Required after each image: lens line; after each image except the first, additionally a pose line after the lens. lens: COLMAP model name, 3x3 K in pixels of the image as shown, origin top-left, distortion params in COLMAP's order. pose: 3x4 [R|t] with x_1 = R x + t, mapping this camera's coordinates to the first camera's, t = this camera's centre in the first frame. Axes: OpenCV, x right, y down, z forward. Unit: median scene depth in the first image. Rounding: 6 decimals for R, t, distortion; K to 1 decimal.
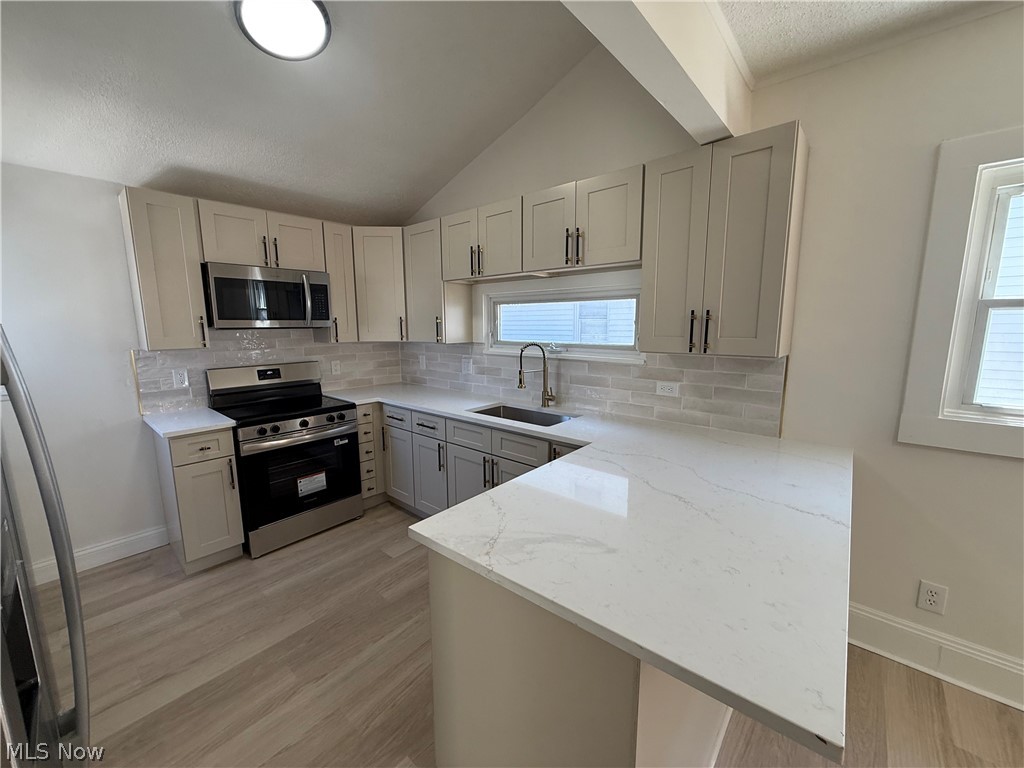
lens RADIAL K [[408.1, 0, 509.8], [0, 408.1, 384.5], [0, 0, 1]] dist [-0.000268, -0.000295]
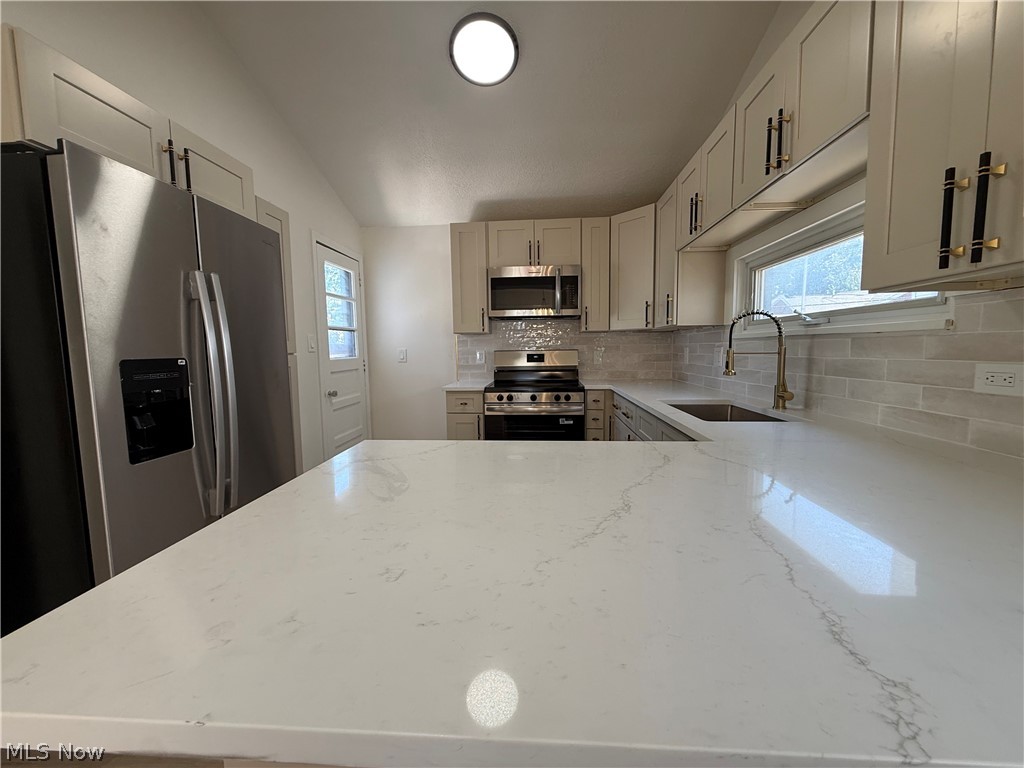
lens RADIAL K [[408.1, 0, 509.8], [0, 408.1, 384.5], [0, 0, 1]] dist [-0.000268, -0.000295]
pose [[0.595340, 0.069363, -0.800474, 0.331981], [-0.112685, 0.993628, 0.002292, 0.059301], [0.795533, 0.088837, 0.599363, 0.246188]]
